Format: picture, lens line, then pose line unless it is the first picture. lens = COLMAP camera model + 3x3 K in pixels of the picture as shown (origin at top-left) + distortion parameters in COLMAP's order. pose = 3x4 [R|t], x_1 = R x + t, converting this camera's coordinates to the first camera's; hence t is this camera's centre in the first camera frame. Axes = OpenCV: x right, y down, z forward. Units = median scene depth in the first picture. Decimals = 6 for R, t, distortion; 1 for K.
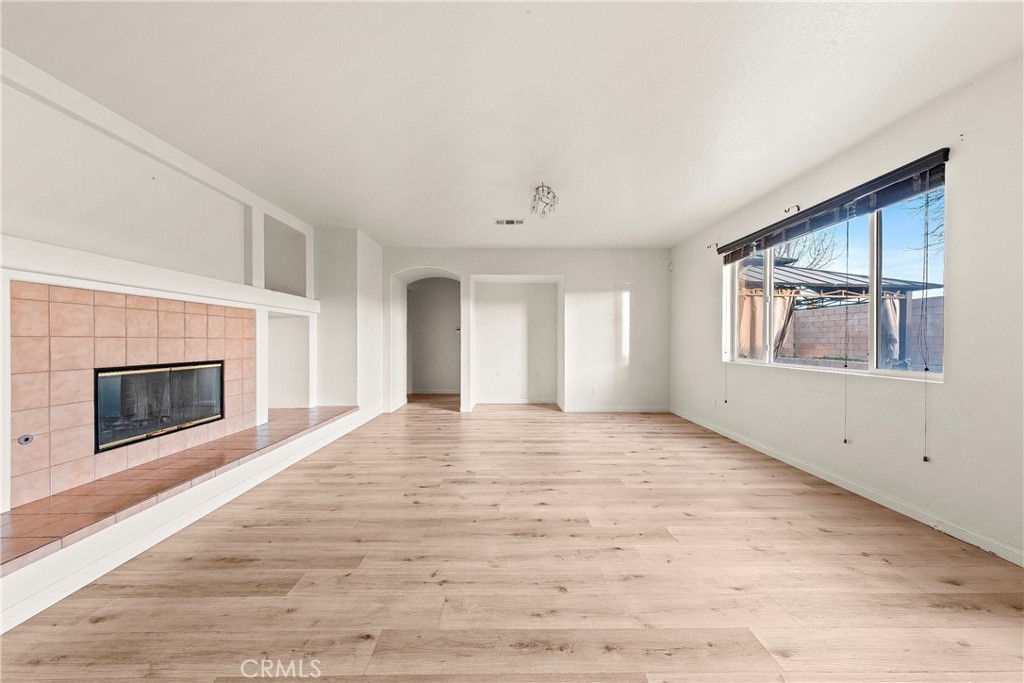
lens RADIAL K [[332.5, 0, 510.9], [0, 332.5, 342.7], [0, 0, 1]] dist [0.005405, -0.000494]
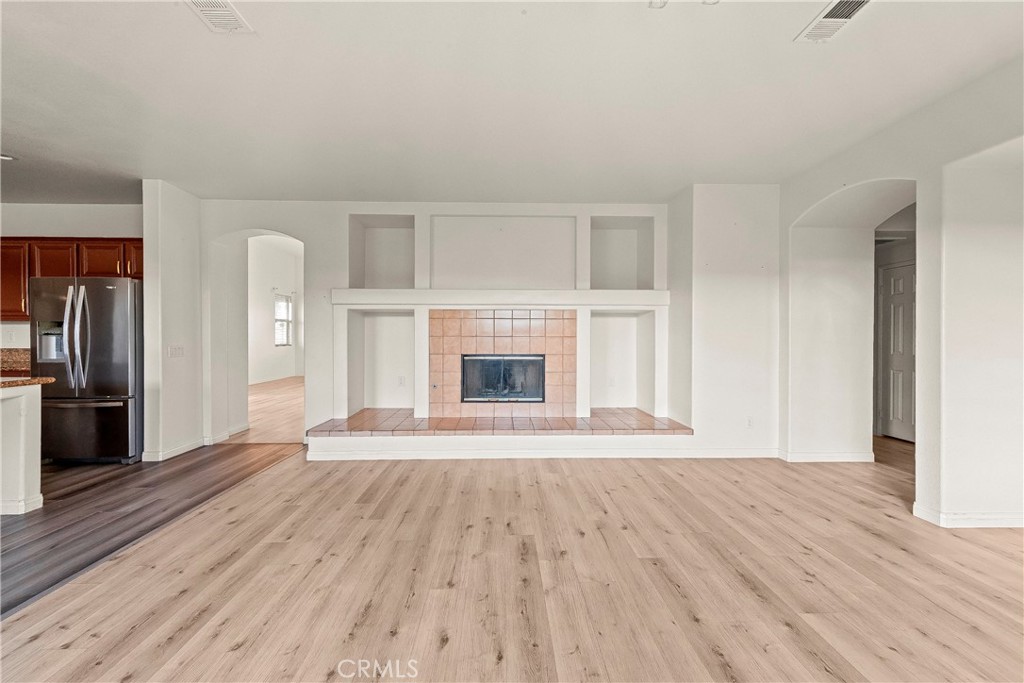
lens RADIAL K [[402.2, 0, 515.8], [0, 402.2, 338.7], [0, 0, 1]] dist [0.003868, -0.000226]
pose [[-0.007211, 0.001281, -0.999973, 0.628018], [-0.008008, 0.999967, 0.001339, -0.006444], [0.999942, 0.008018, -0.007200, 0.936079]]
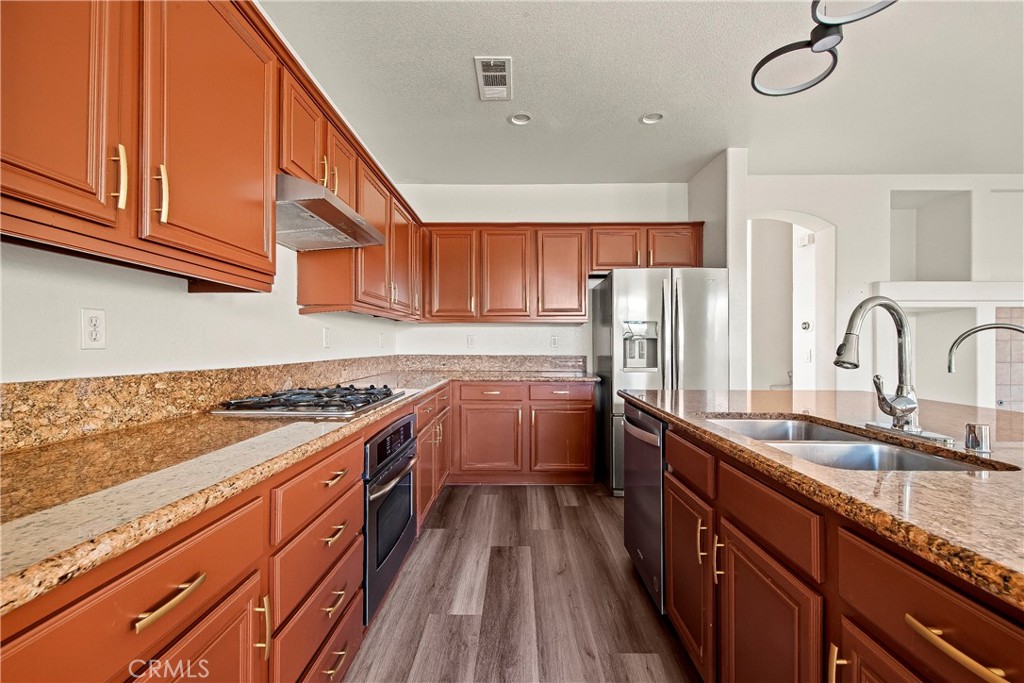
lens RADIAL K [[437.8, 0, 513.9], [0, 437.8, 338.7], [0, 0, 1]] dist [-0.001193, -0.000639]
pose [[-0.037785, -0.010715, -0.999228, 0.507535], [-0.005239, 0.999931, -0.010524, 0.010174], [0.999272, 0.004837, -0.037839, -0.844672]]
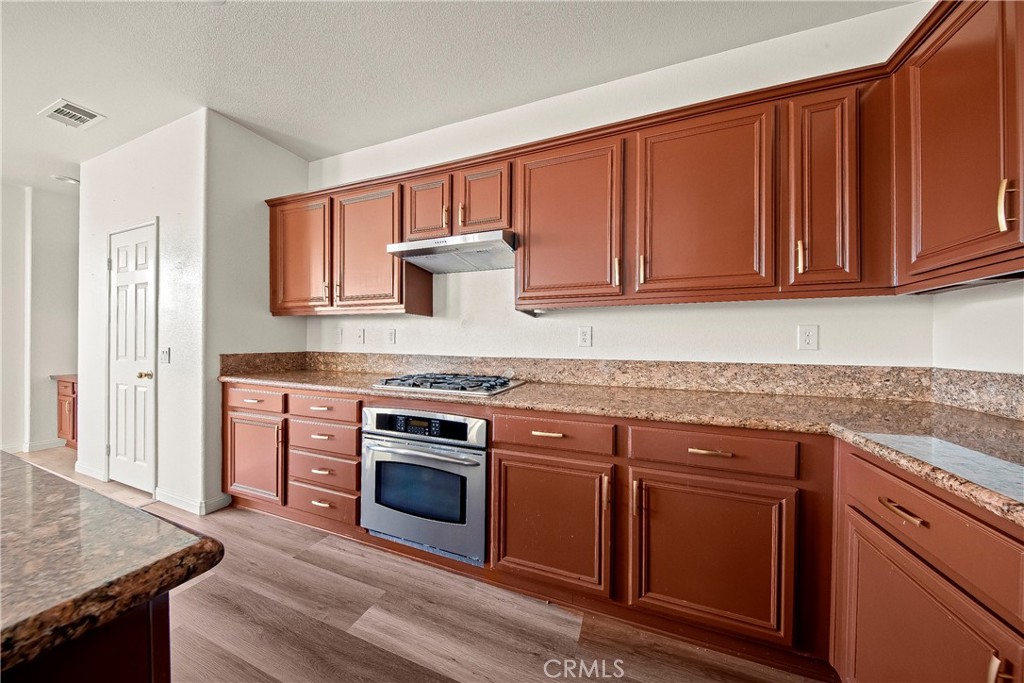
lens RADIAL K [[332.5, 0, 509.1], [0, 332.5, 337.3], [0, 0, 1]] dist [0.005405, -0.000494]
pose [[-0.917857, 0.003310, 0.396898, -0.535251], [0.000085, 0.999967, -0.008143, 0.008890], [-0.396912, -0.007440, -0.917827, -0.576814]]
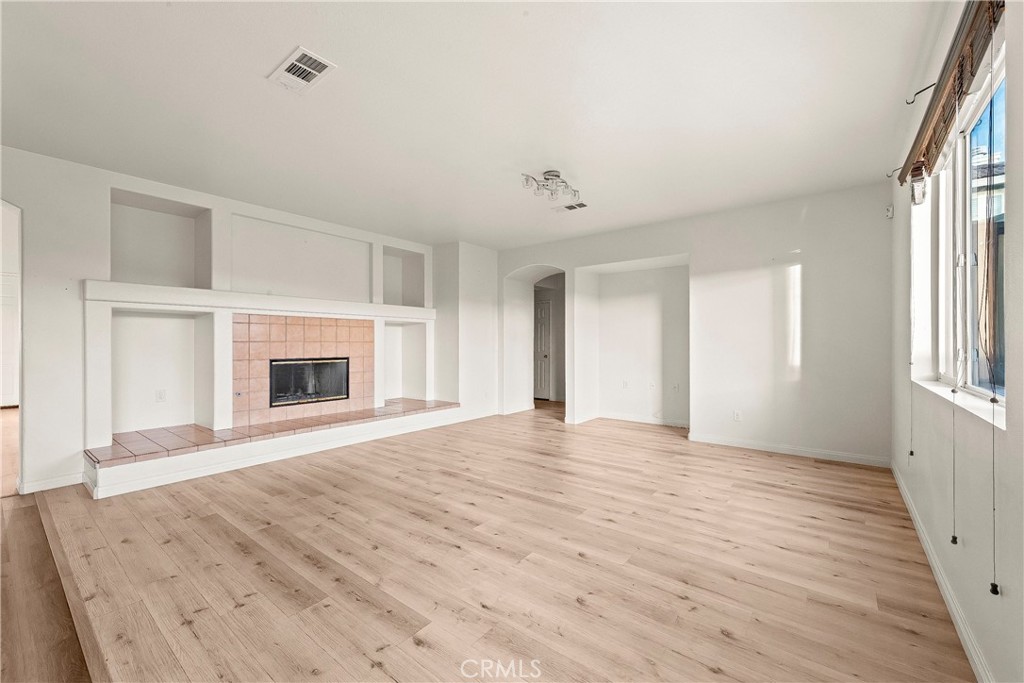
lens RADIAL K [[422.3, 0, 517.0], [0, 422.3, 342.2], [0, 0, 1]] dist [0.006269, -0.000357]
pose [[0.770936, -0.004076, -0.636899, 0.857037], [-0.001253, 0.999968, -0.007916, 0.001891], [0.636911, 0.006901, 0.770907, 0.076626]]
